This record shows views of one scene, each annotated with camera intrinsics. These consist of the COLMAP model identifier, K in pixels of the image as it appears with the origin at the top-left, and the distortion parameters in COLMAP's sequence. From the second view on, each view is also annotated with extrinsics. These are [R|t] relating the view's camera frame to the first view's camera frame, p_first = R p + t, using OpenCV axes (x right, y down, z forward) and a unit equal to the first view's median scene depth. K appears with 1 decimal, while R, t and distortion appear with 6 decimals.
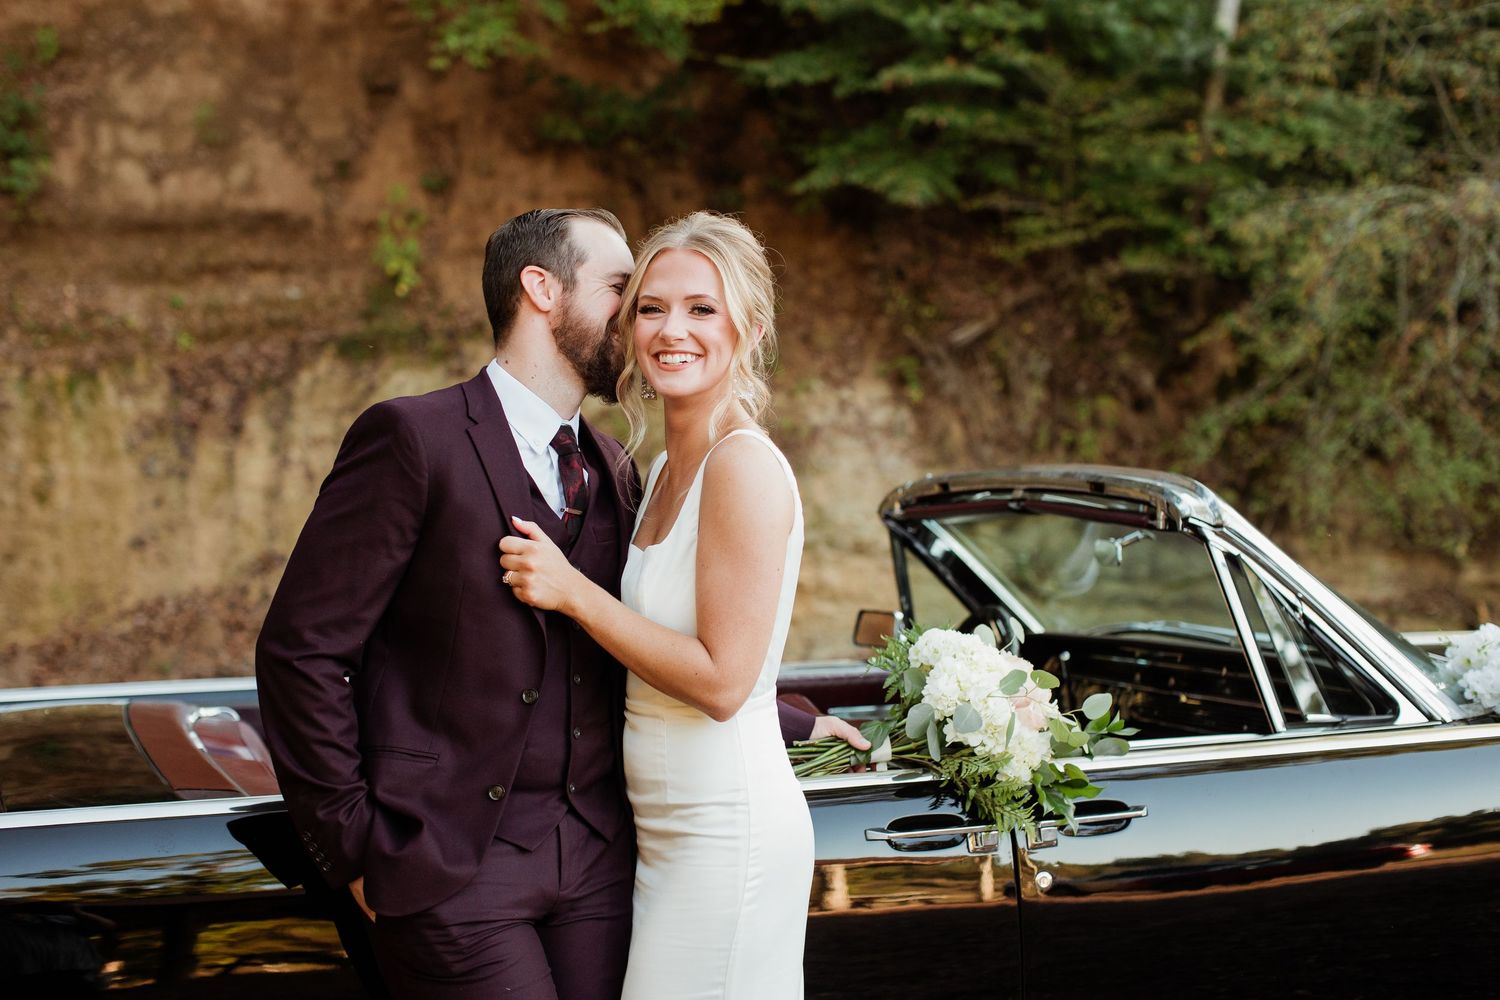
lens RADIAL K [[2172.7, 0, 749.3], [0, 2172.7, 513.9], [0, 0, 1]] dist [-0.186778, 0.401899]
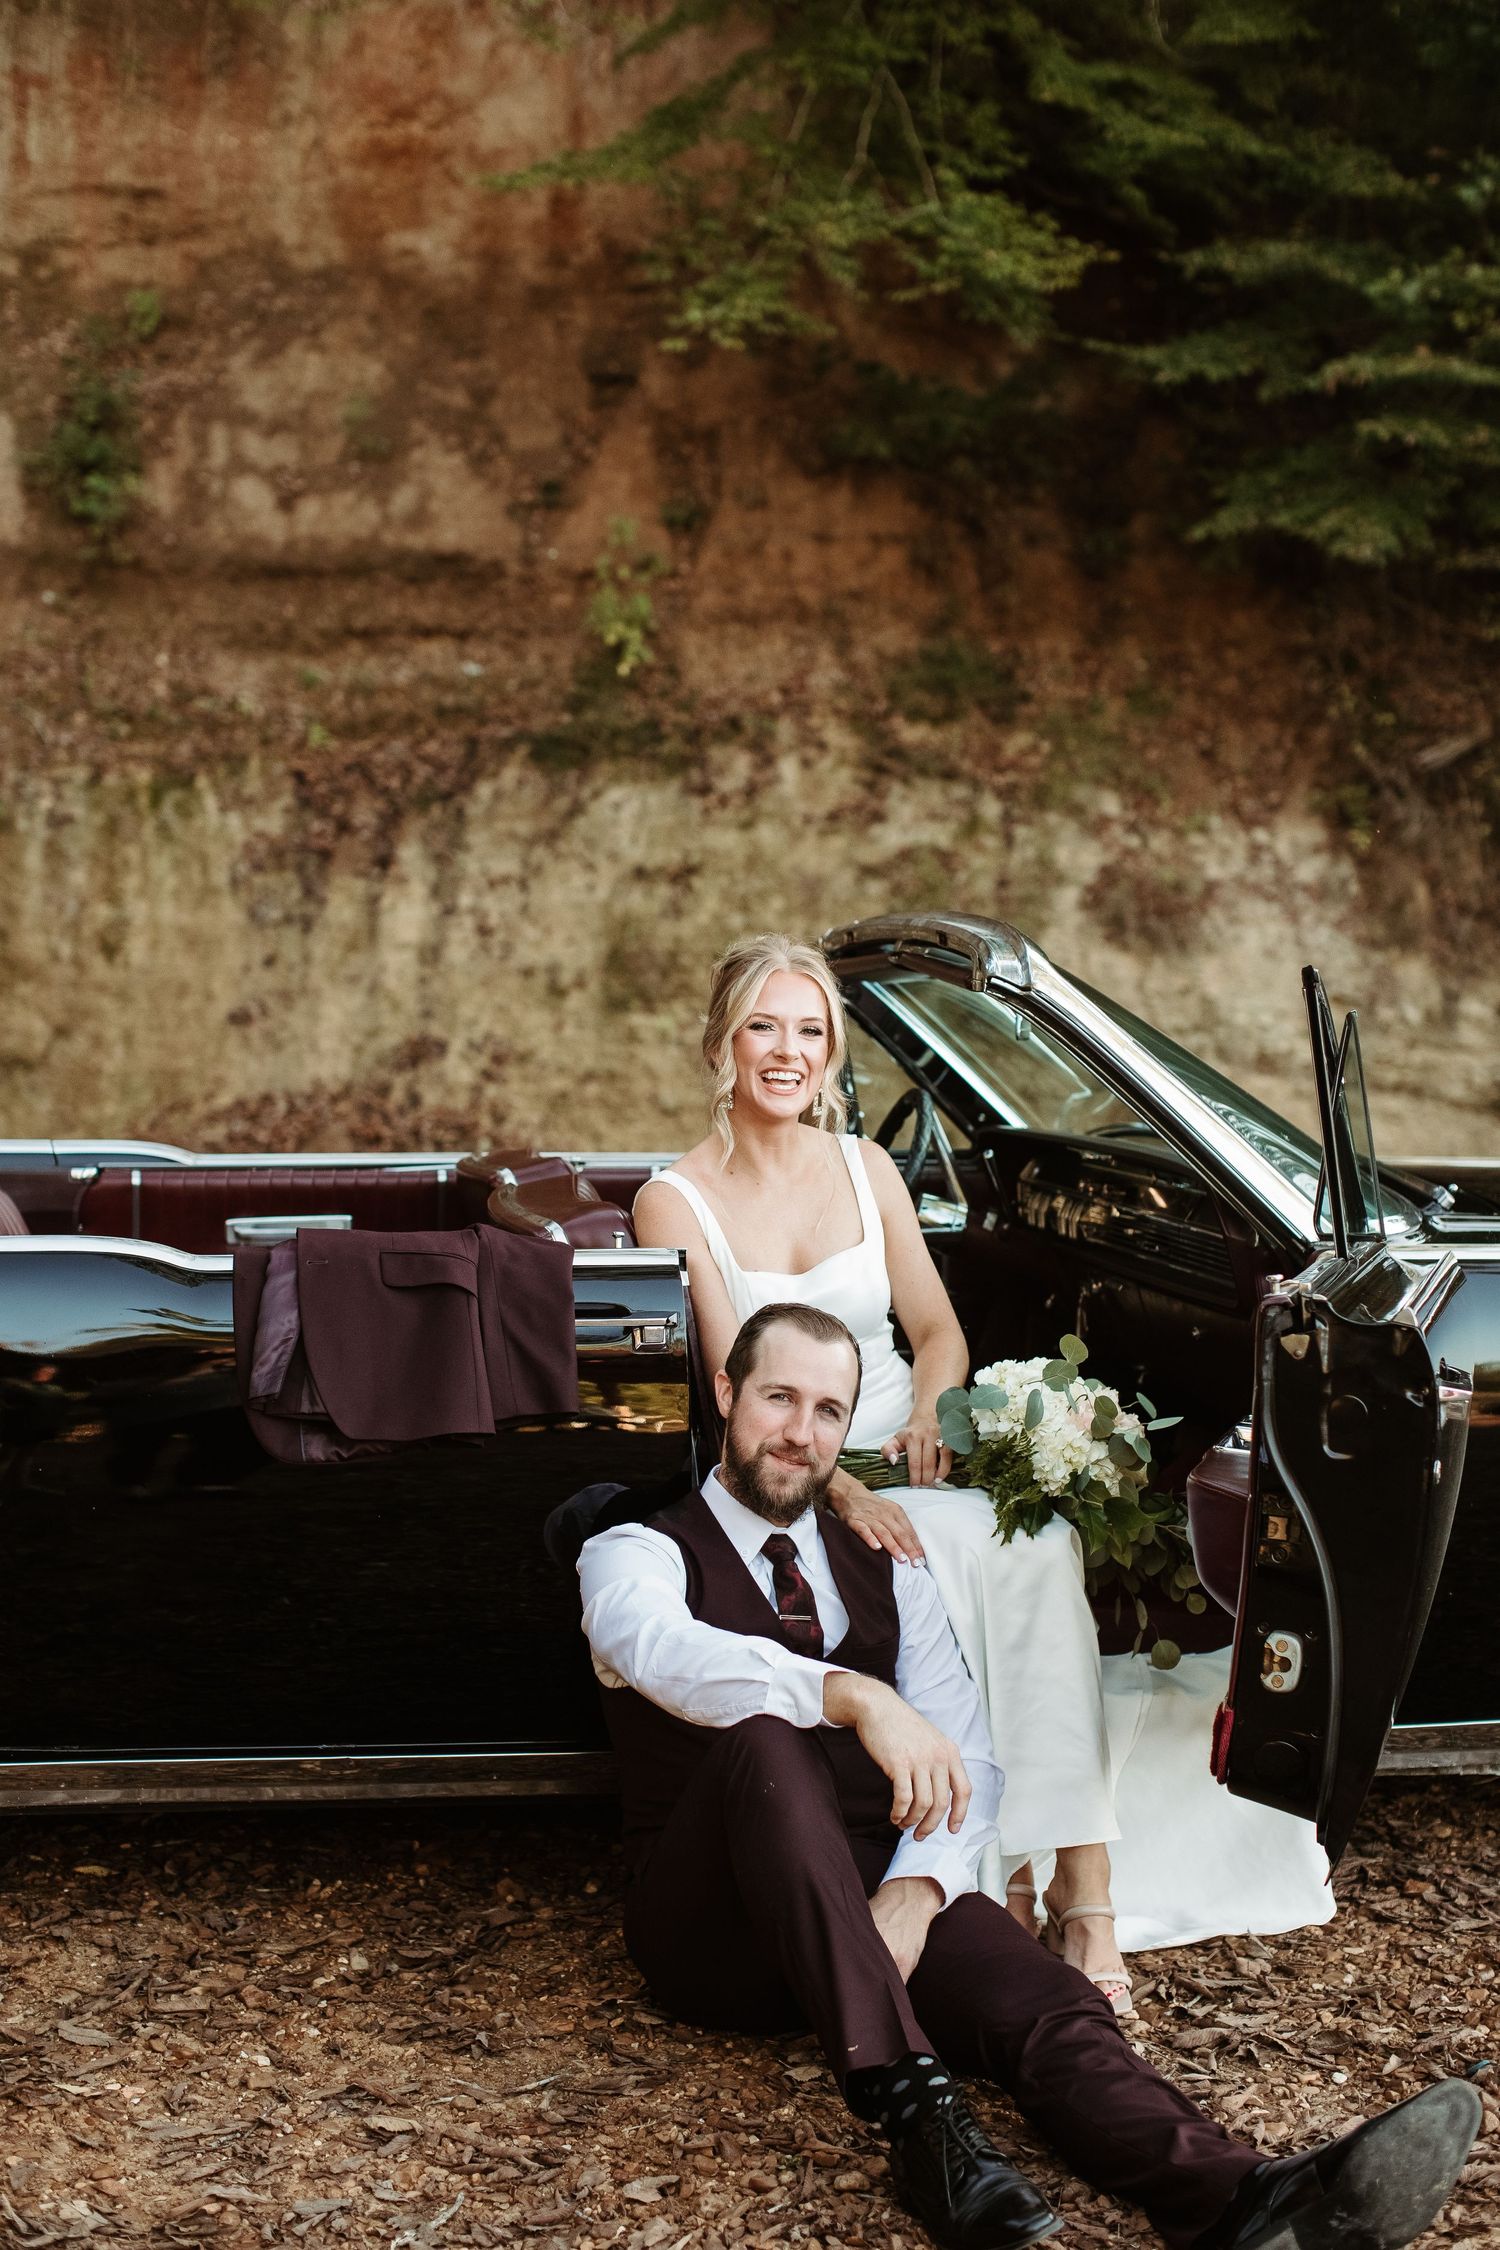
lens RADIAL K [[3259.1, 0, 756.4], [0, 3259.1, 1153.8], [0, 0, 1]] dist [-0.186778, 0.401899]
pose [[0.988286, 0.041212, -0.146943, 0.041873], [-0.034659, 0.998299, 0.046880, 0.002220], [0.148625, -0.041238, 0.988033, -0.037501]]
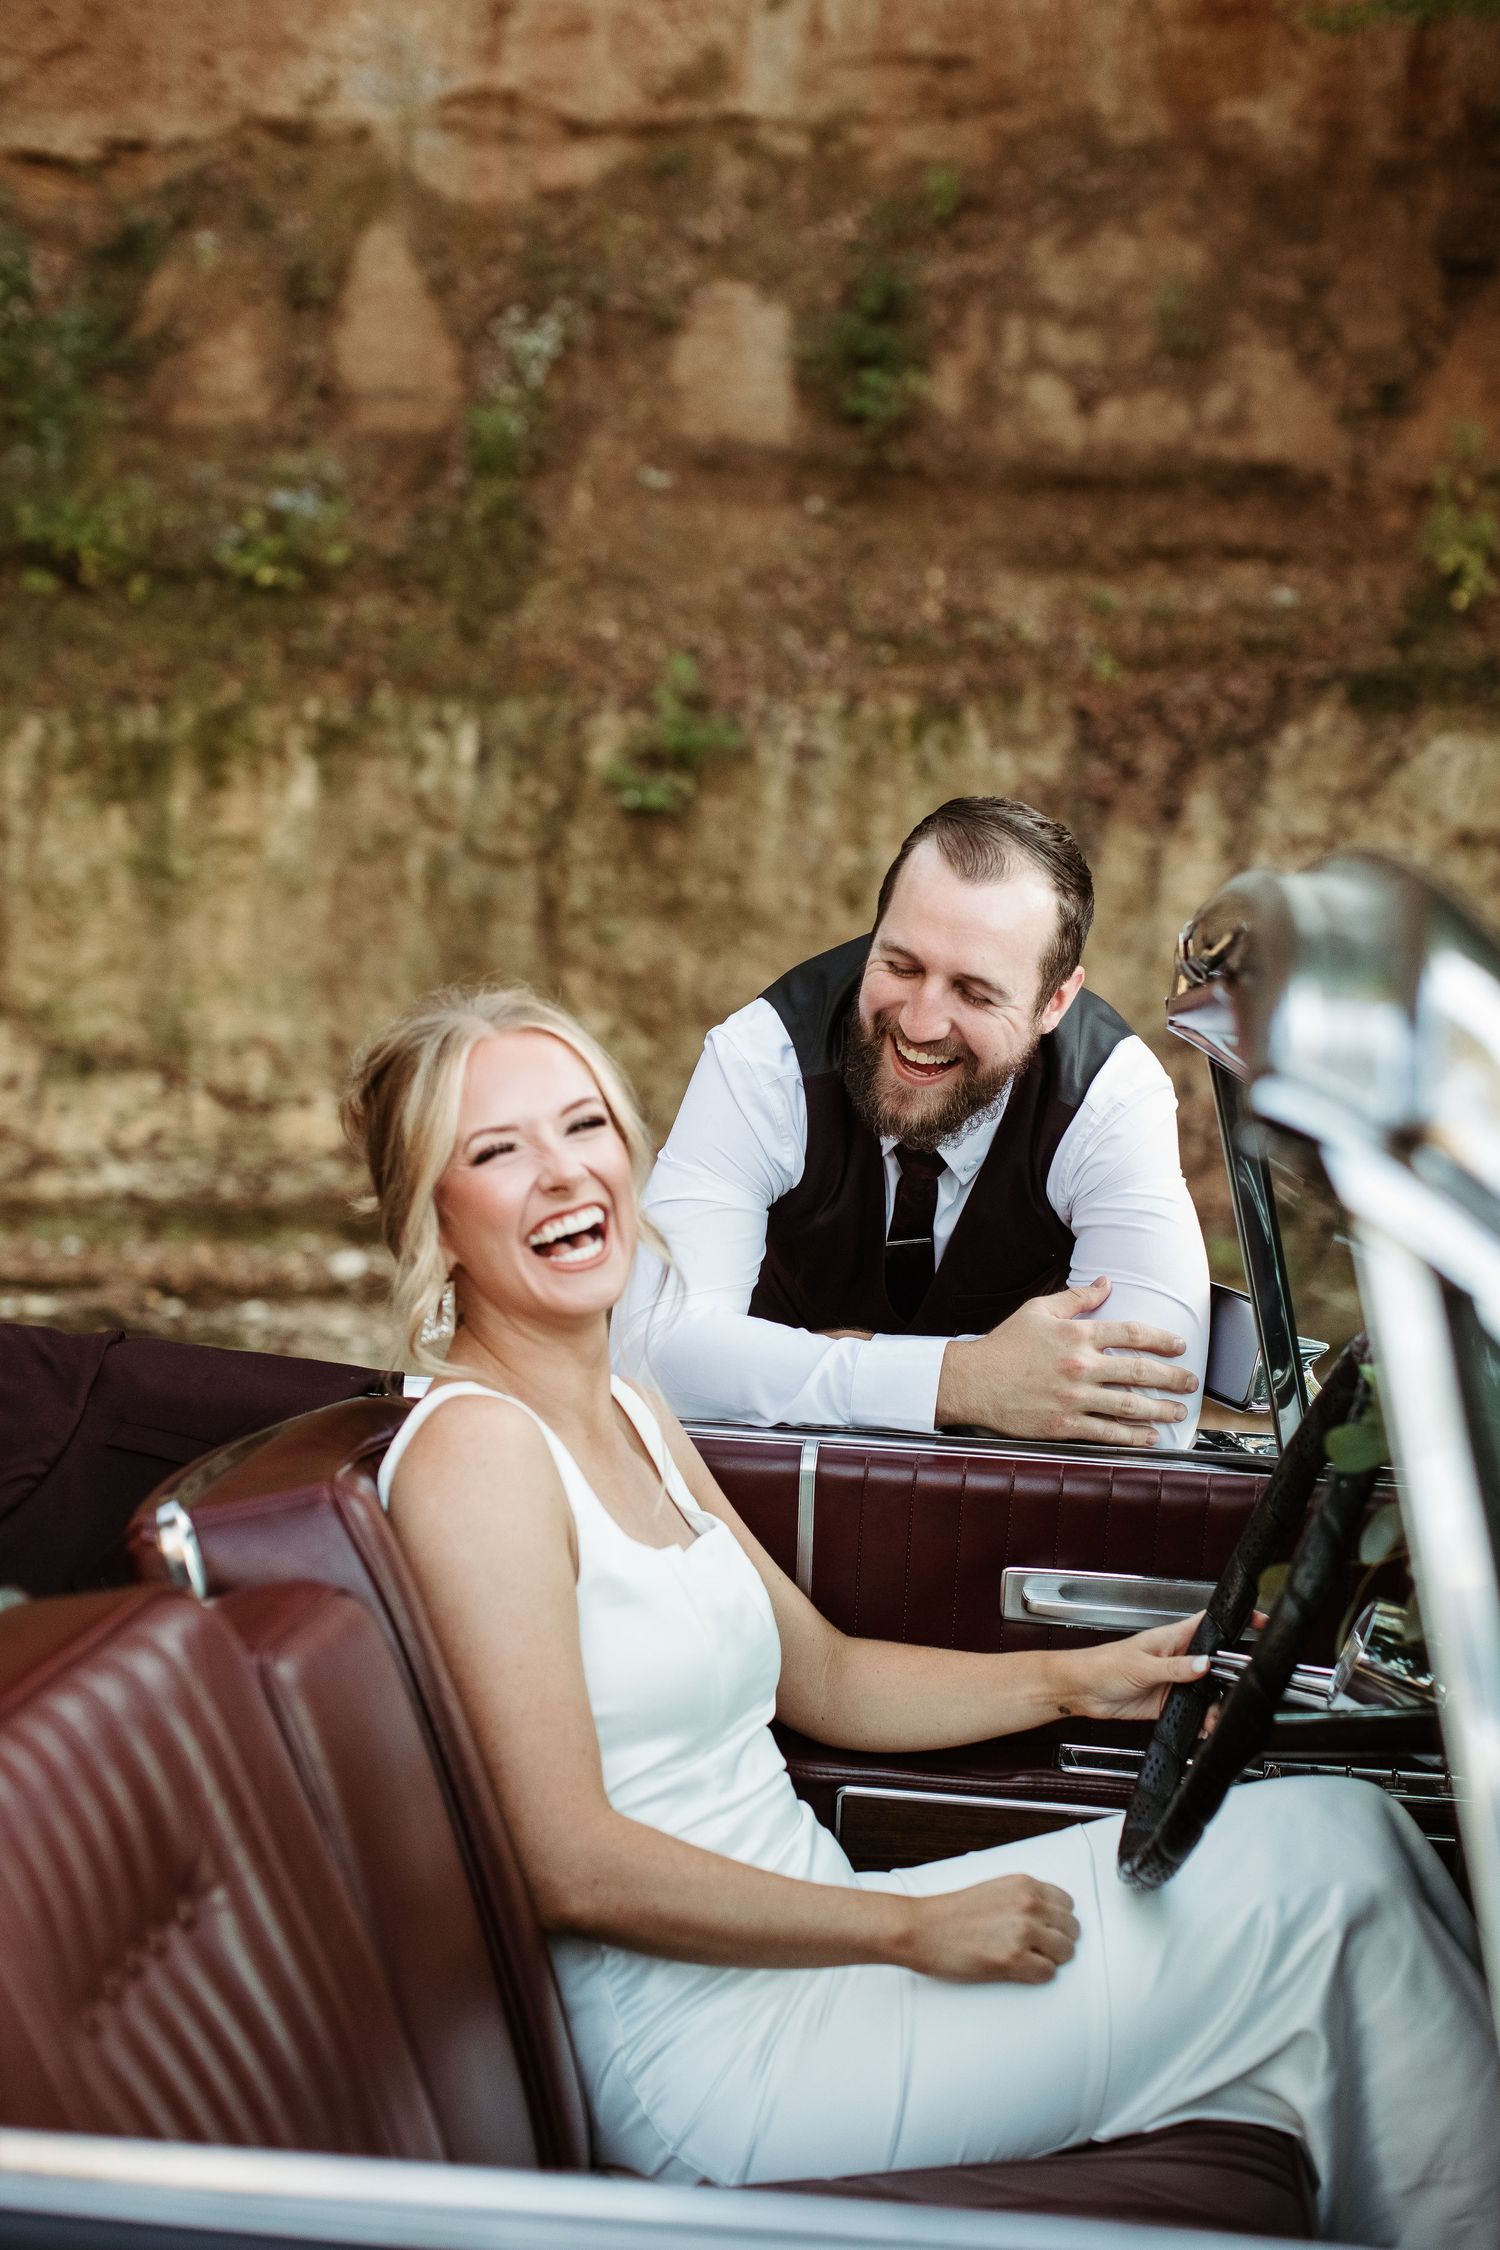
lens RADIAL K [[3268.5, 0, 746.6], [0, 3268.5, 1132.4], [0, 0, 1]] dist [-0.212449, 0.586220]
pose [[0.907678, 0.097438, -0.408200, 0.039068], [-0.075737, 0.994735, 0.069036, -0.003393], [0.412777, -0.031746, 0.910279, 0.097553]]
